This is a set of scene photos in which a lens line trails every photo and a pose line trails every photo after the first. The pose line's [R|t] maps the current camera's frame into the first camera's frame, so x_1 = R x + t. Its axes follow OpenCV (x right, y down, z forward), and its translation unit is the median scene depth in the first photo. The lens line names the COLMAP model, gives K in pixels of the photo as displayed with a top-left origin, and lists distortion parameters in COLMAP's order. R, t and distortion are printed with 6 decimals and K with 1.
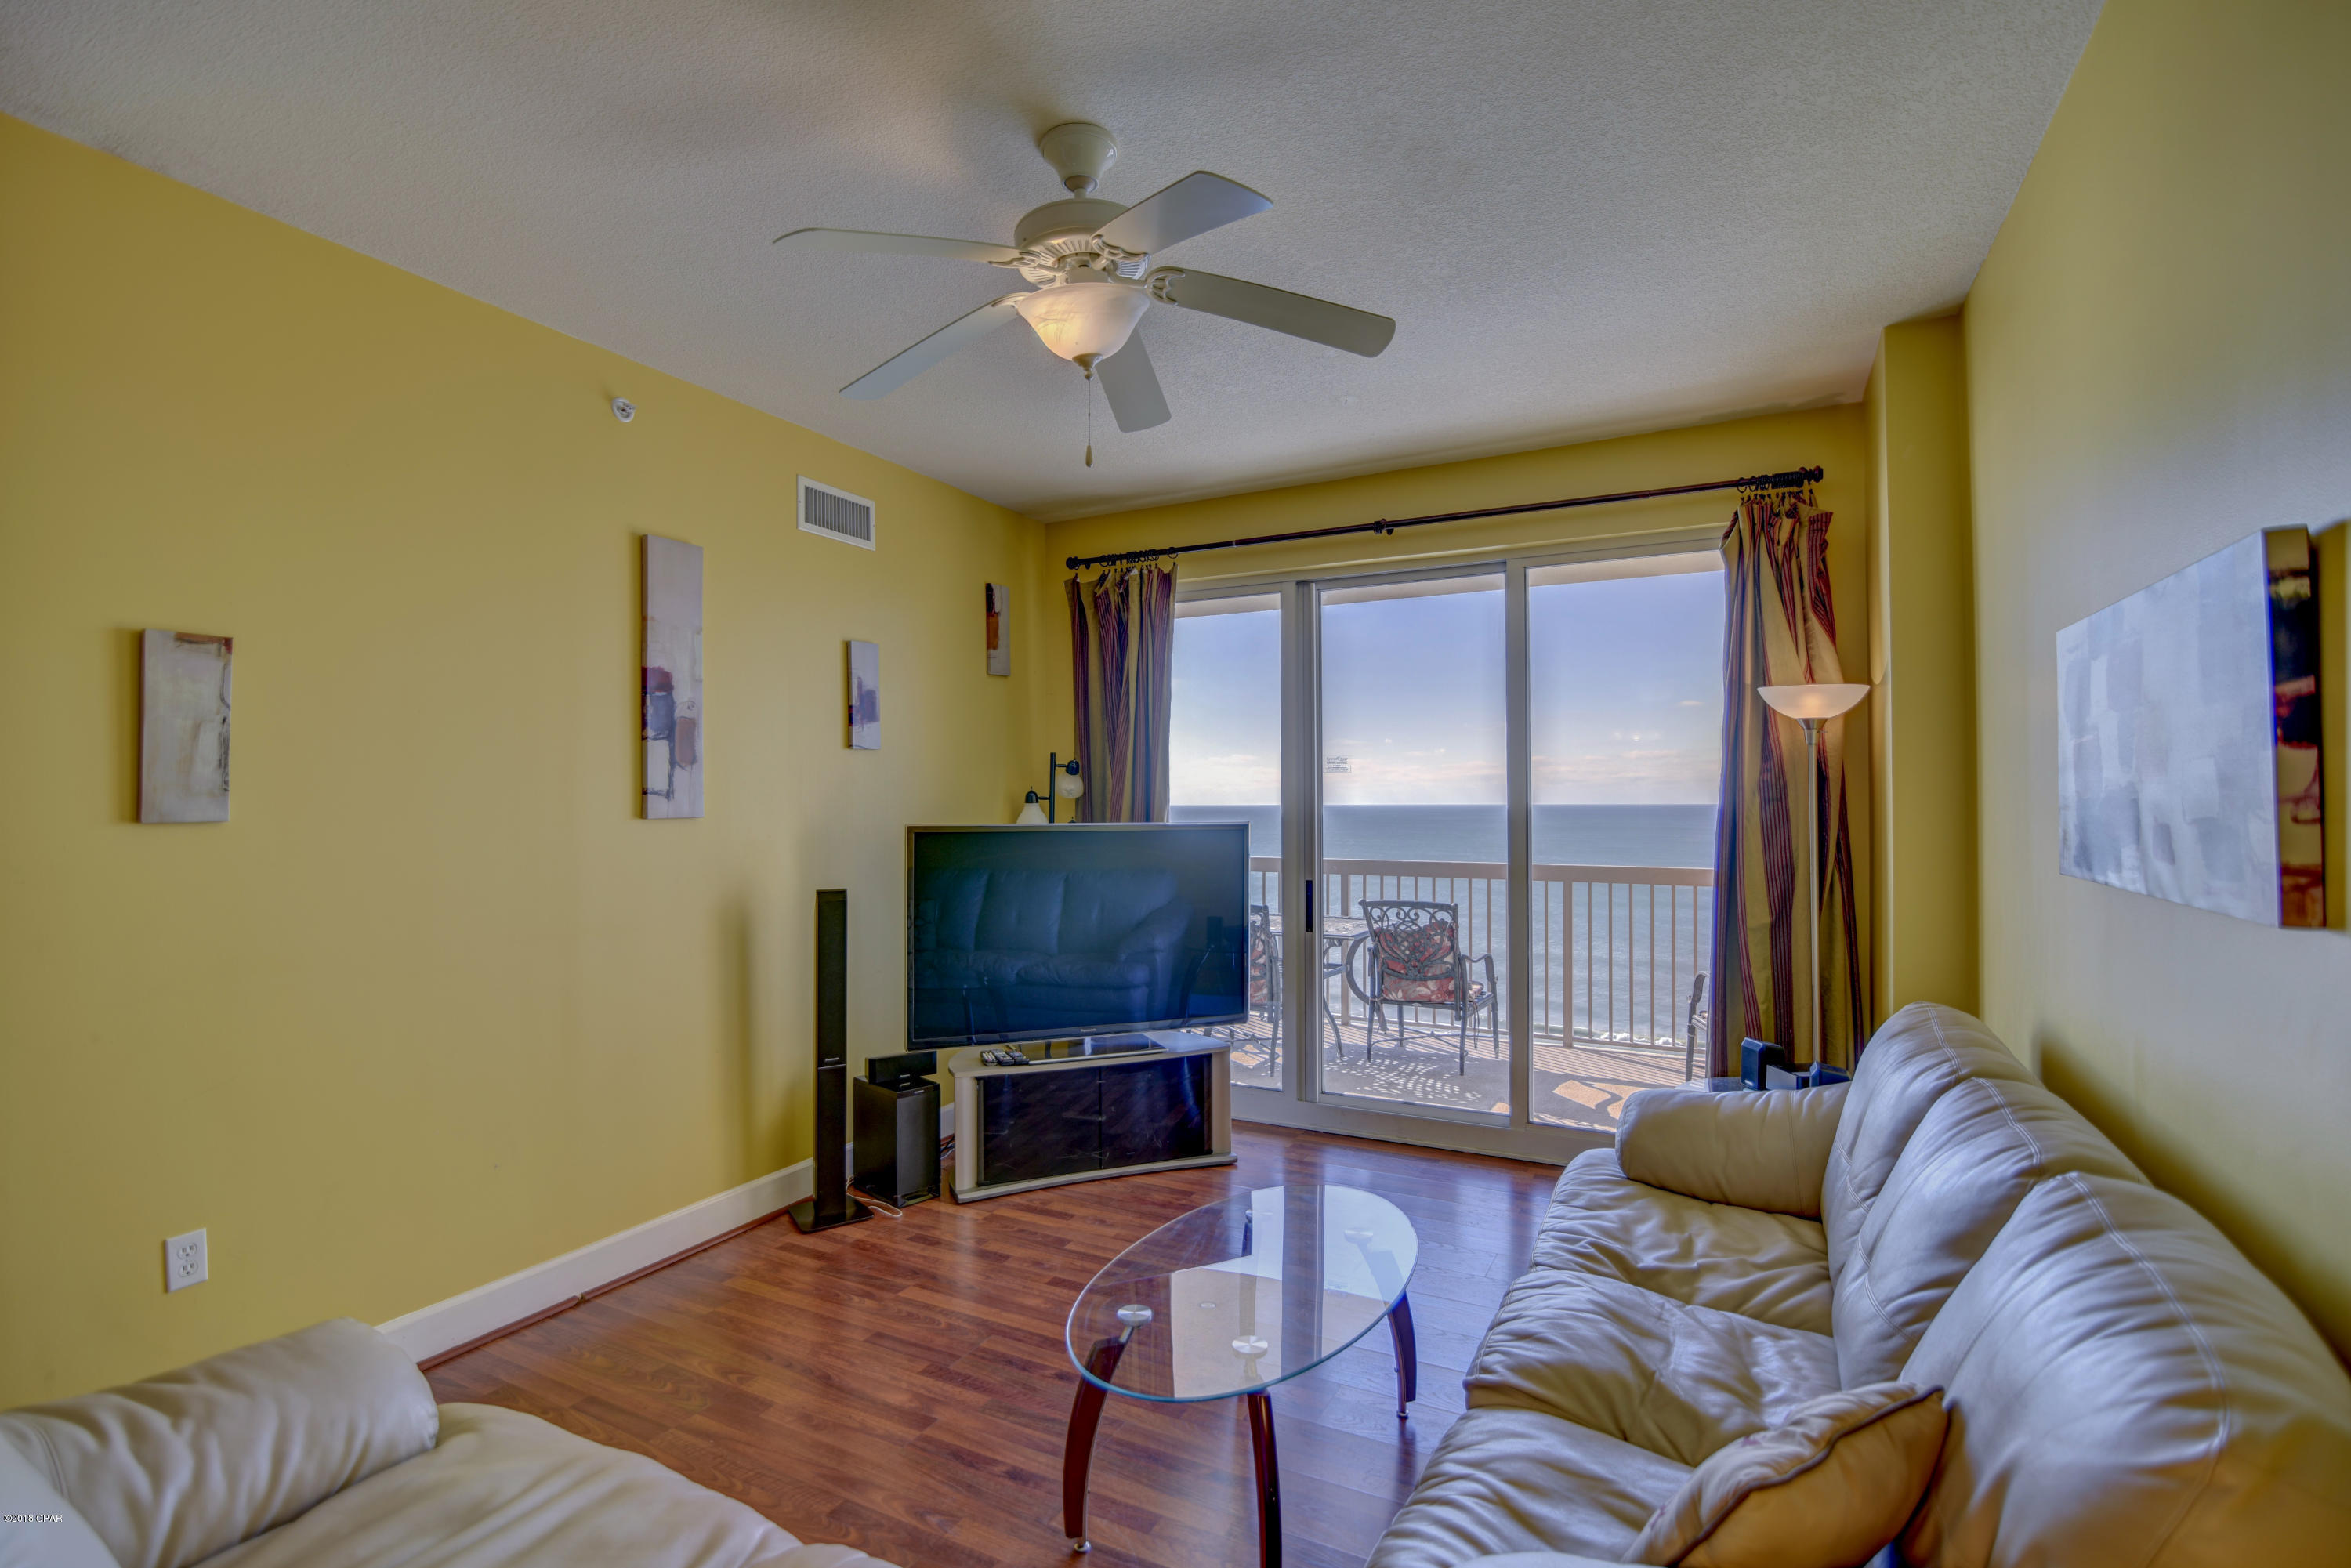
lens RADIAL K [[1089.8, 0, 1161.0], [0, 1089.8, 788.5], [0, 0, 1]] dist [-0.015342, 0.001293]
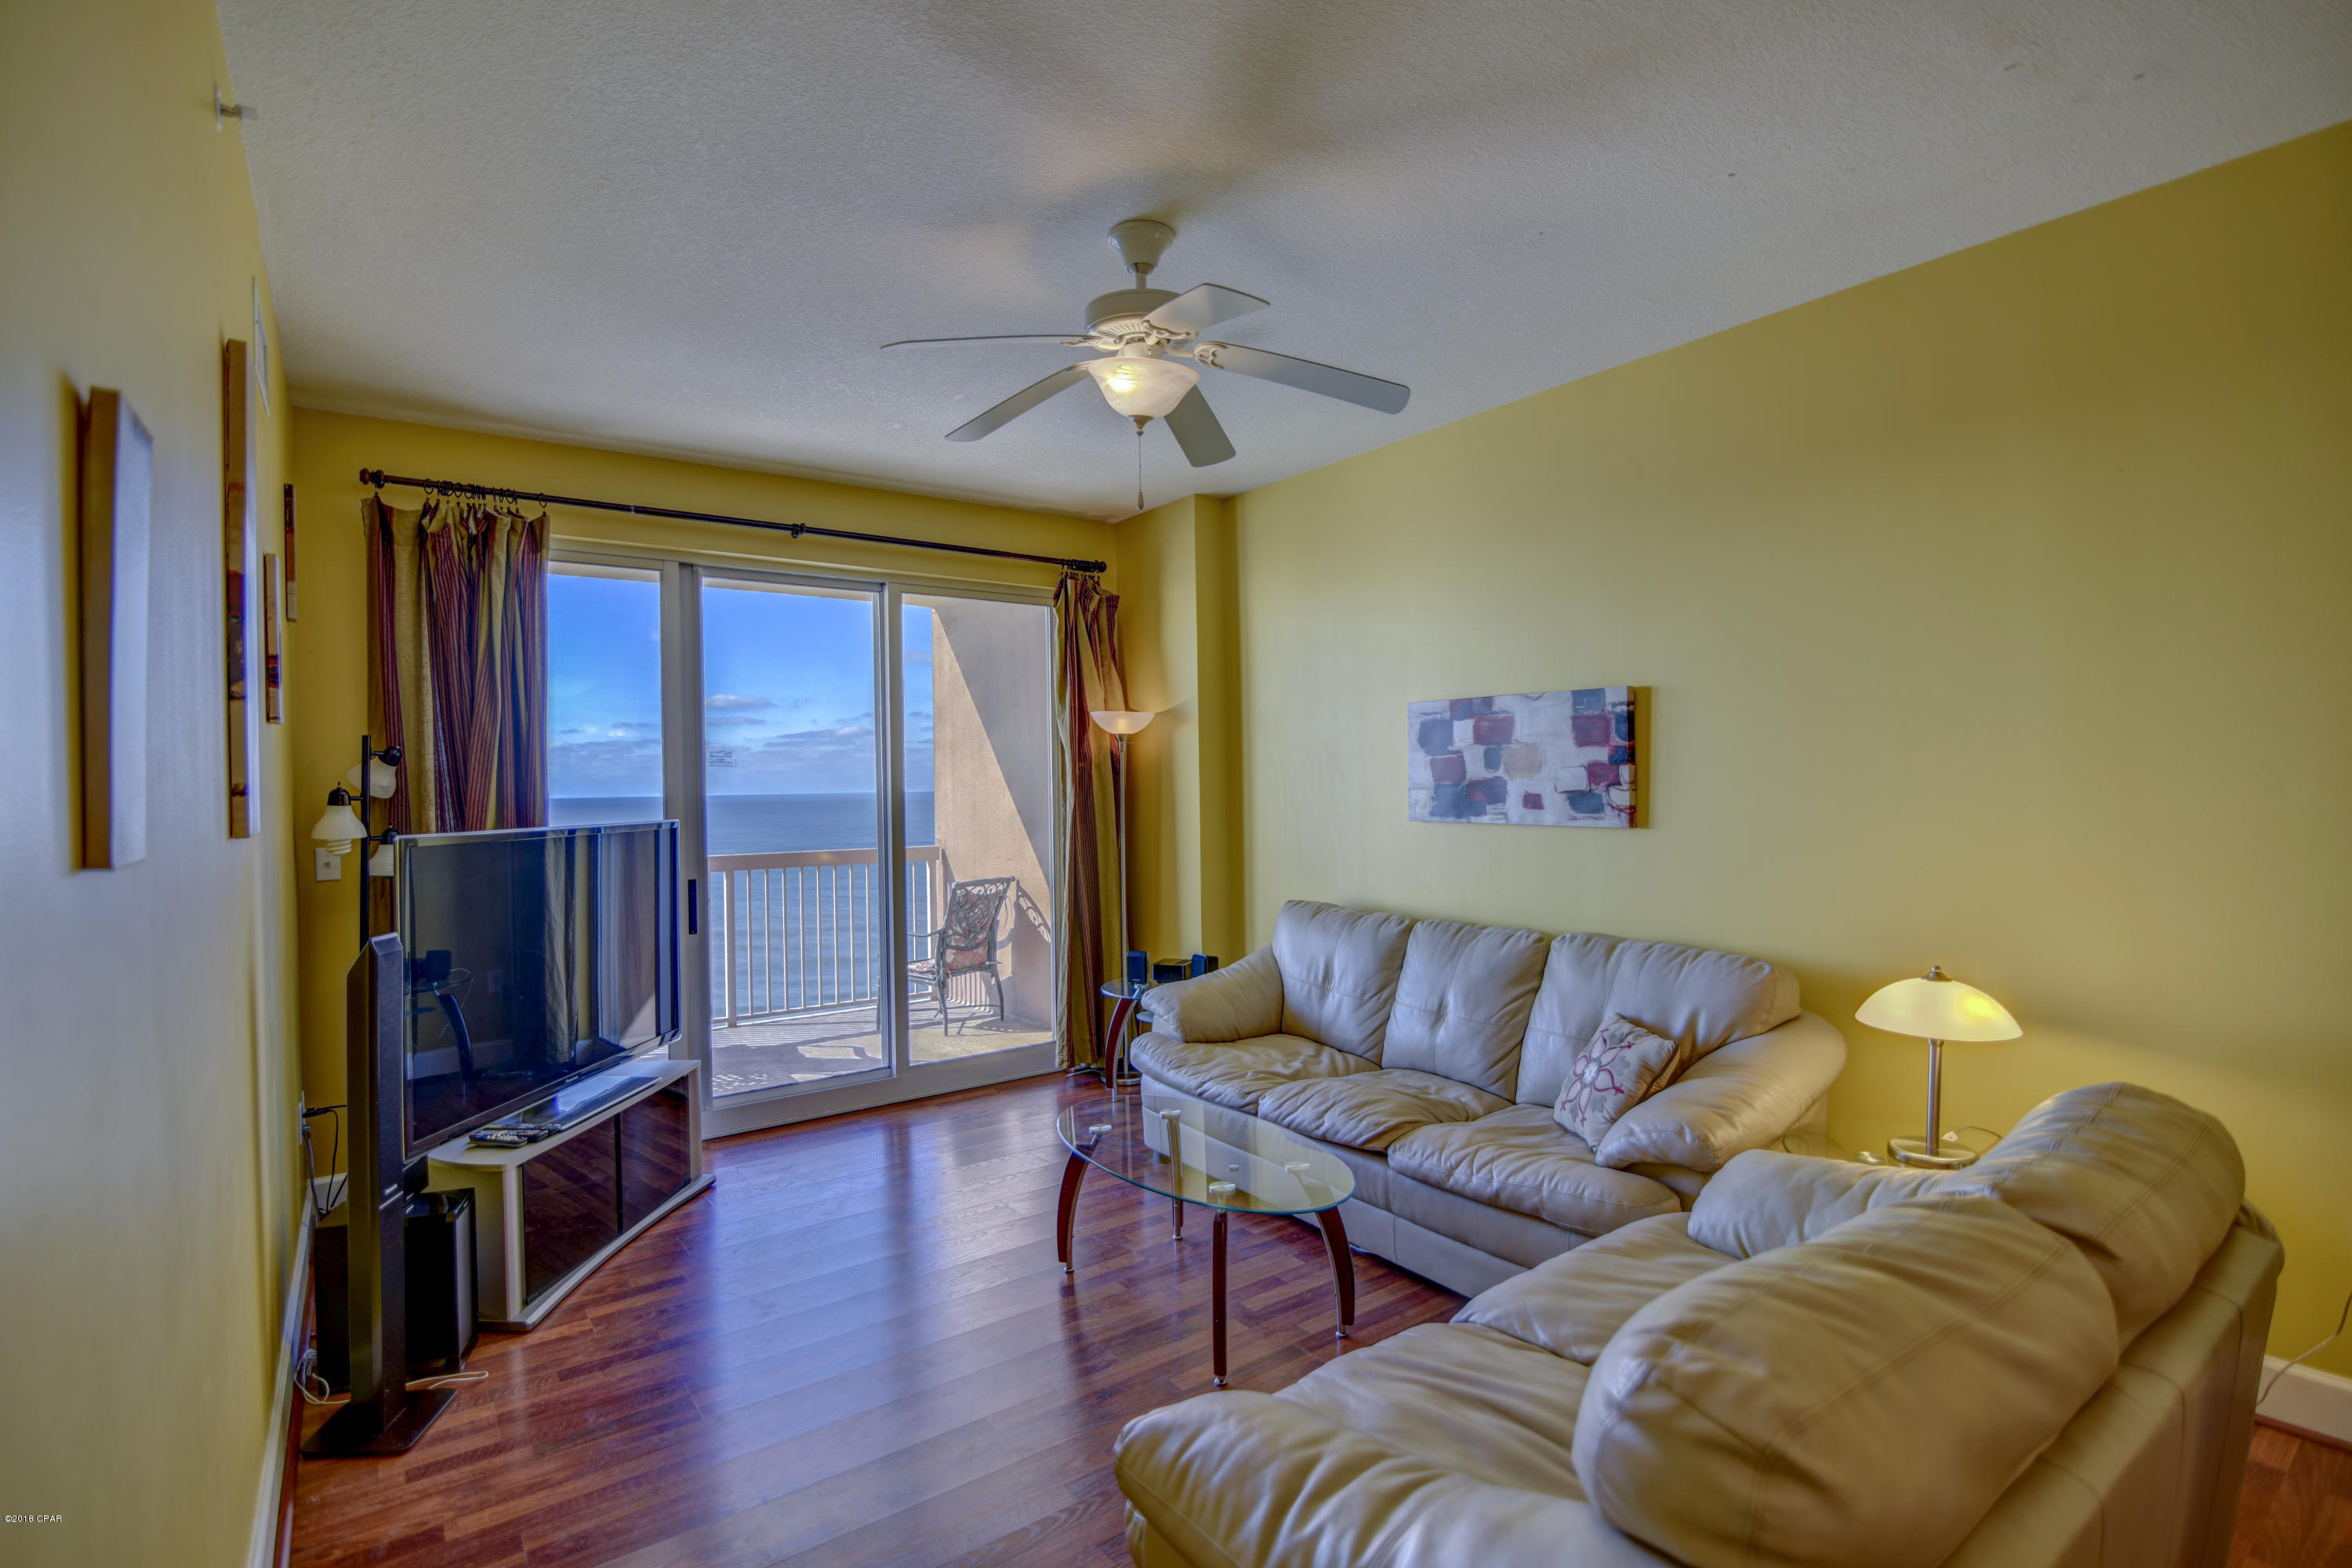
lens RADIAL K [[1090.3, 0, 1158.3], [0, 1090.3, 786.8], [0, 0, 1]] dist [-0.015342, 0.001293]
pose [[0.441346, -0.007580, 0.897305, -0.683114], [0.004236, 0.999971, 0.006363, -0.001287], [-0.897327, 0.000992, 0.441365, 0.277938]]
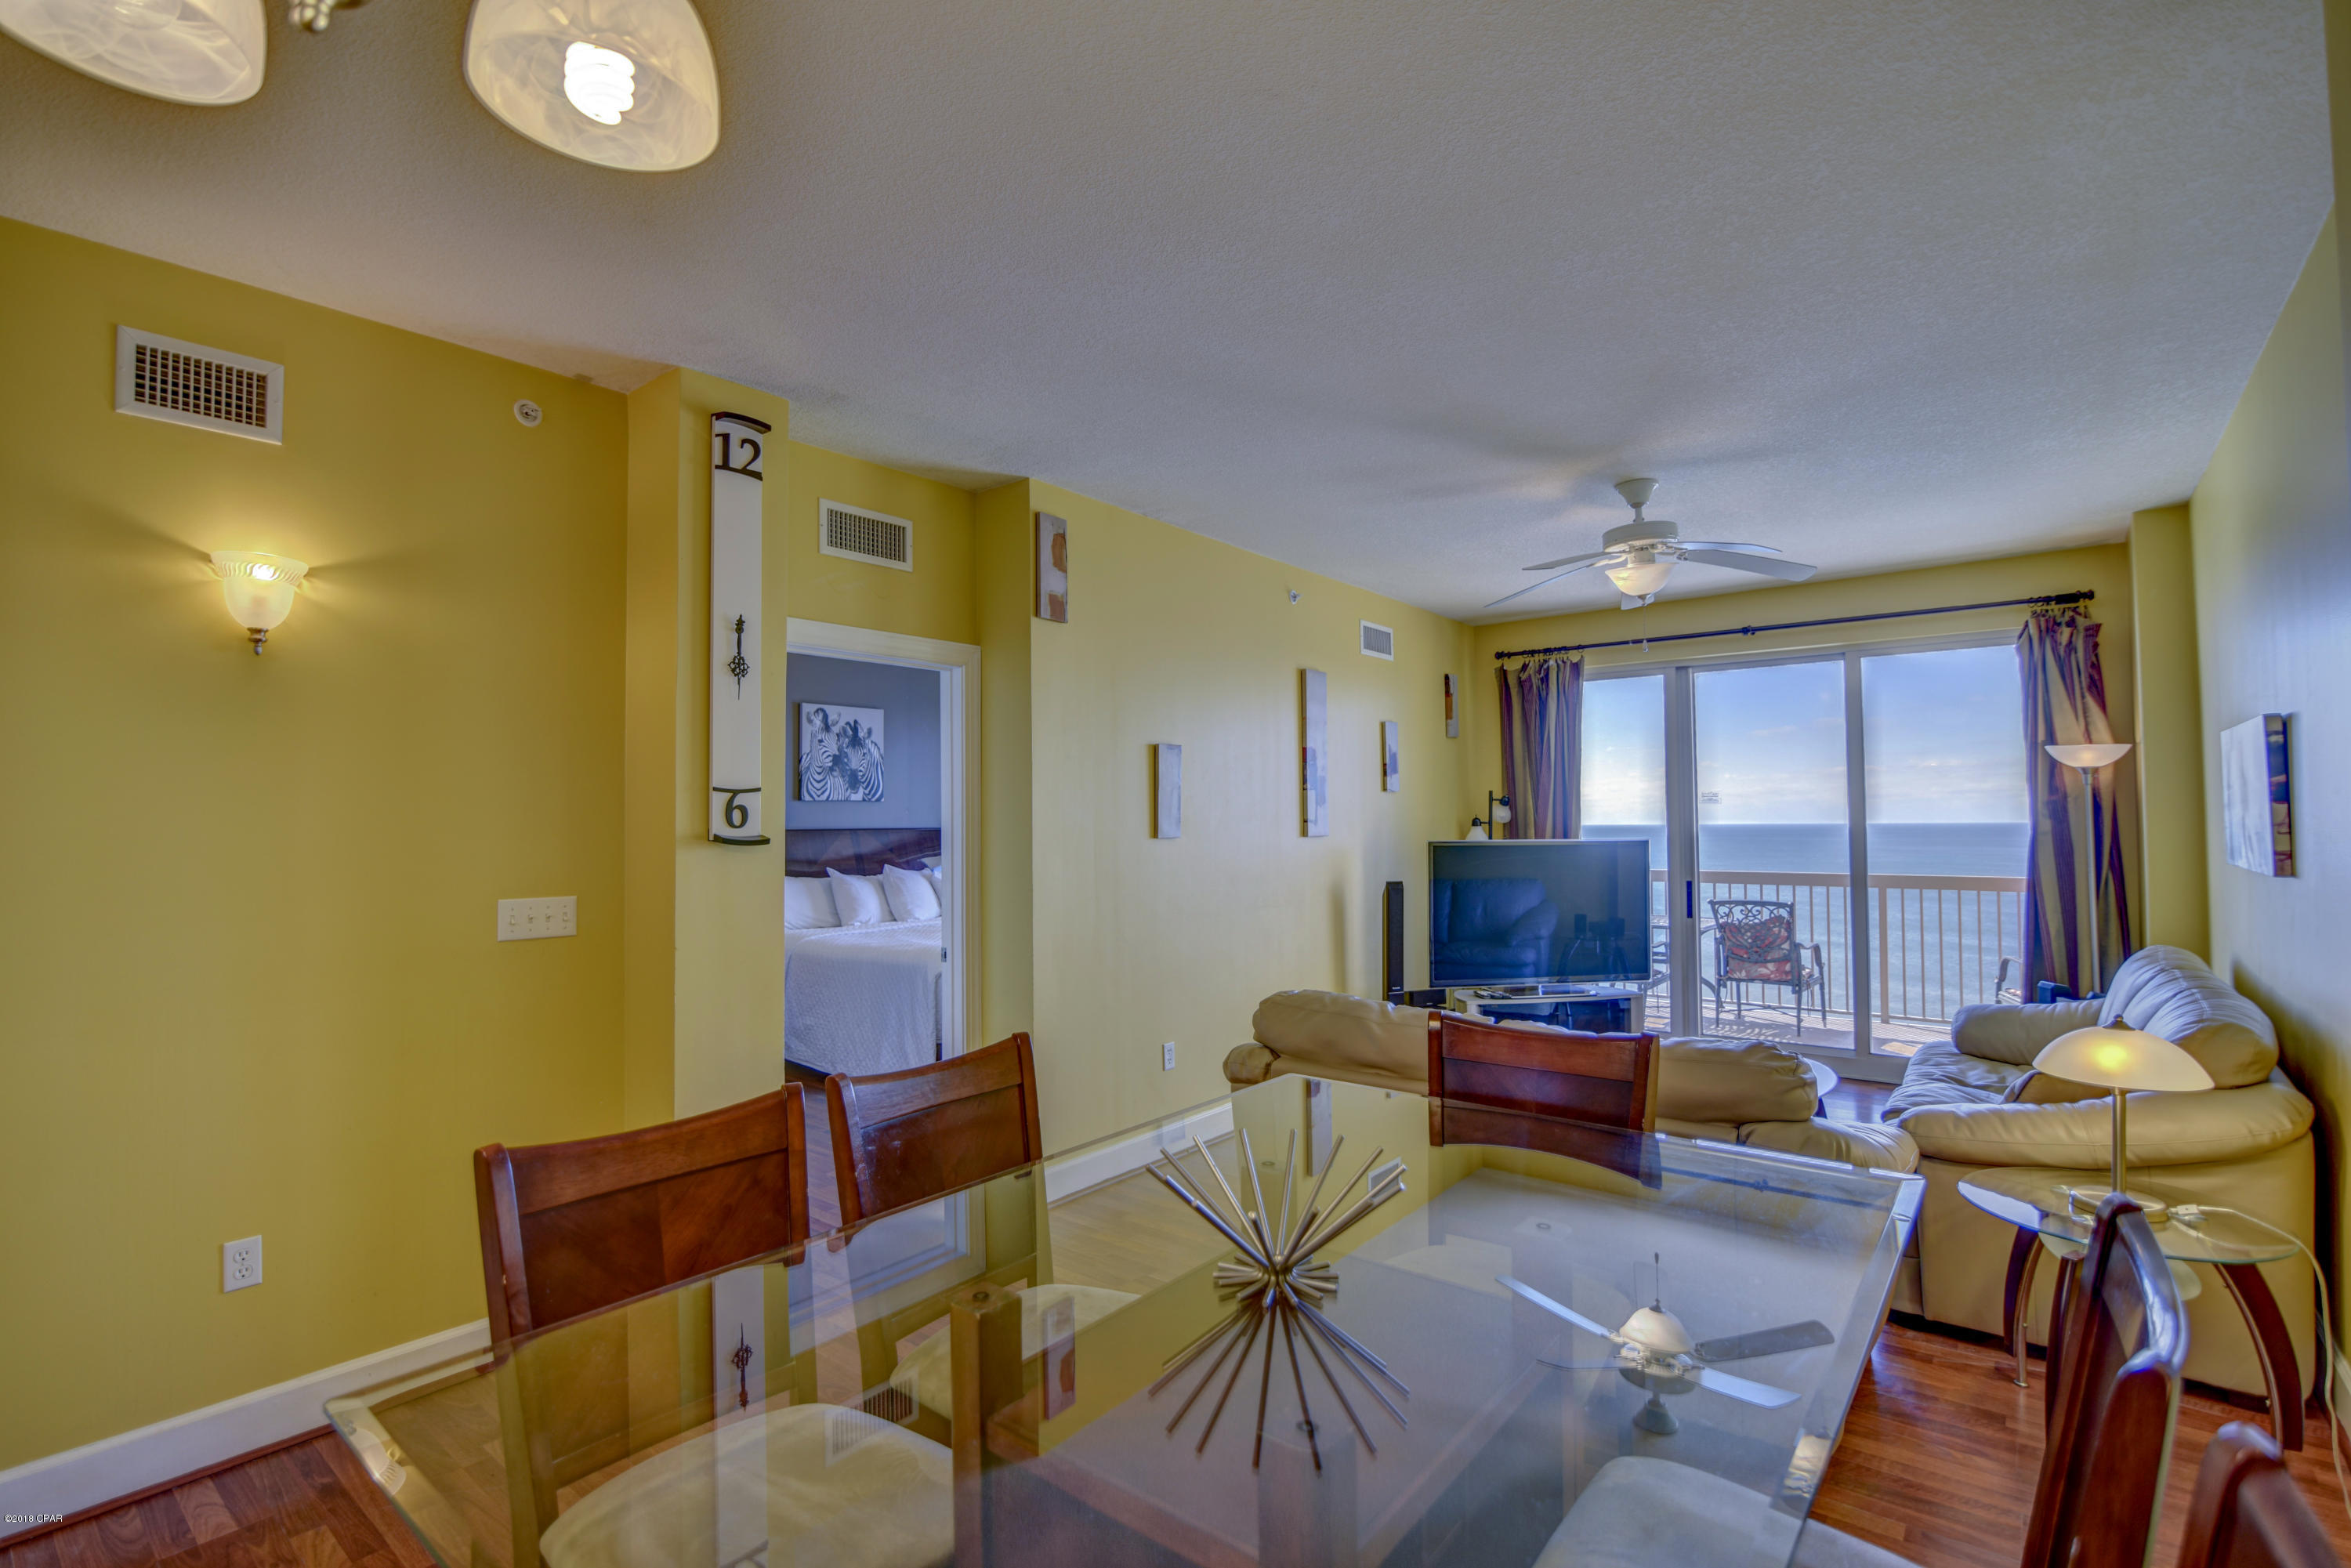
lens RADIAL K [[1089.8, 0, 1167.8], [0, 1089.8, 786.5], [0, 0, 1]] dist [-0.015342, 0.001293]
pose [[0.981105, -0.010193, -0.193210, -0.316615], [0.006054, 0.999740, -0.021997, -0.012717], [0.193383, 0.020412, 0.980911, -0.626341]]
